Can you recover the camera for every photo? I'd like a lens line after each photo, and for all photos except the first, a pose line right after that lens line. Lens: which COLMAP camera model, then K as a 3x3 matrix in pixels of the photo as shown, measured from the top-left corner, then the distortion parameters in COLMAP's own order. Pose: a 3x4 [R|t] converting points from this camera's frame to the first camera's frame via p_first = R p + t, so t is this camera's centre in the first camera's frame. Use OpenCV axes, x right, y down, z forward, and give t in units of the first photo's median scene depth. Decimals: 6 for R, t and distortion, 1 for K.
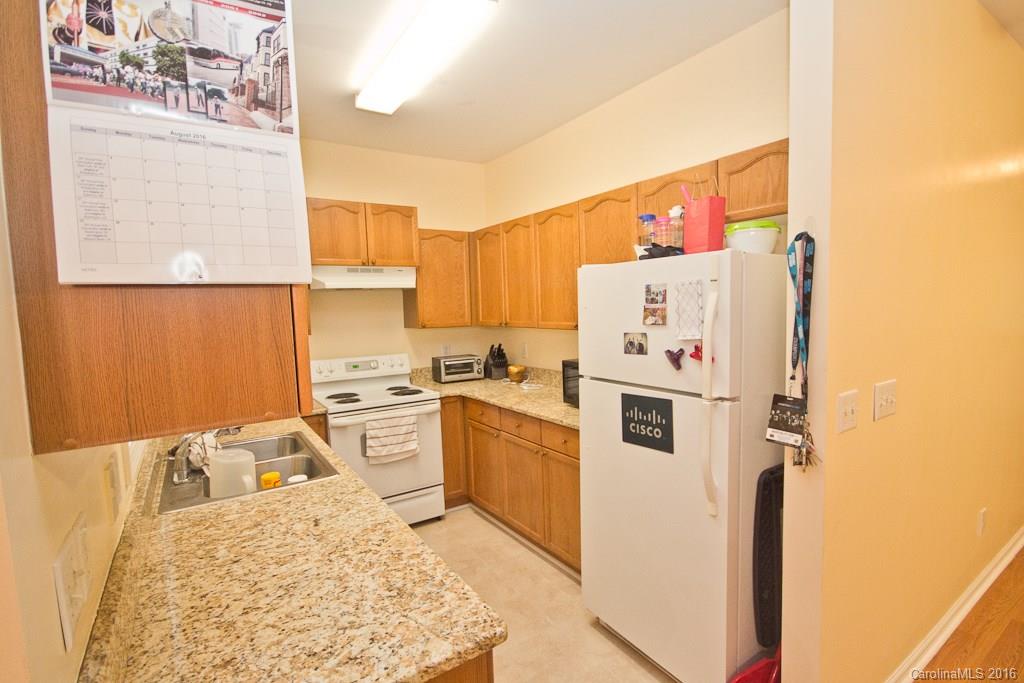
lens RADIAL K [[487.4, 0, 512.0], [0, 487.4, 341.5], [0, 0, 1]] dist [-0.011637, 0.000341]
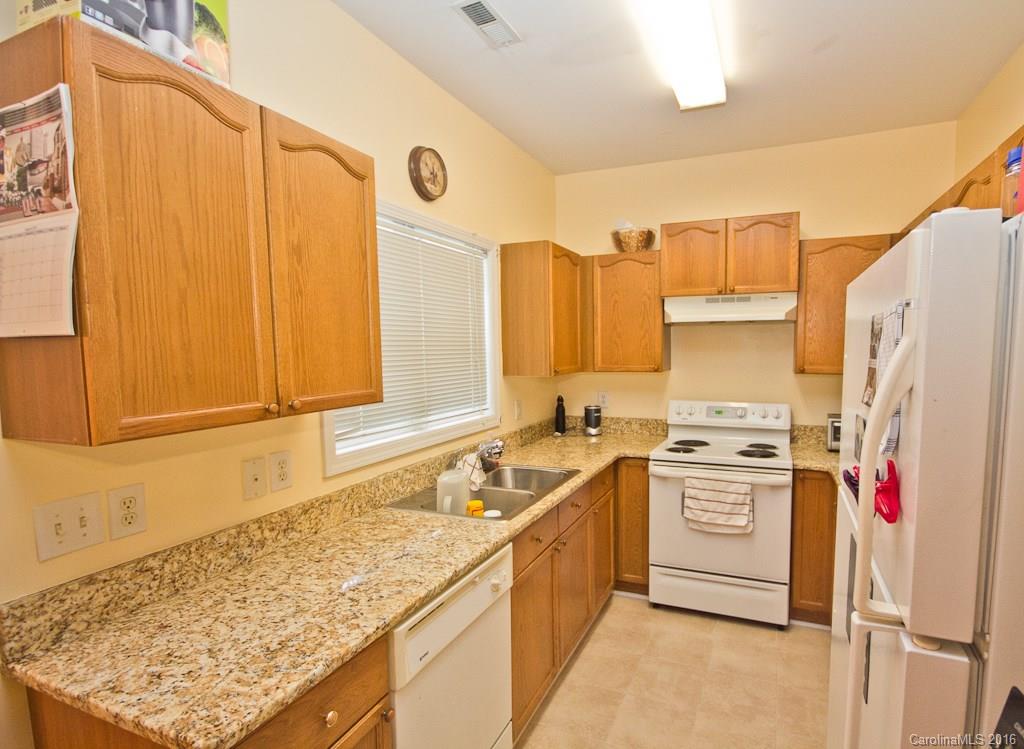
lens RADIAL K [[513.8, 0, 566.0], [0, 513.8, 383.9], [0, 0, 1]] dist [0.001200, -0.007546]
pose [[0.580840, 0.085556, -0.809509, 0.583904], [-0.069124, 0.996053, 0.055674, -0.069738], [0.811078, 0.023619, 0.584462, 0.569645]]
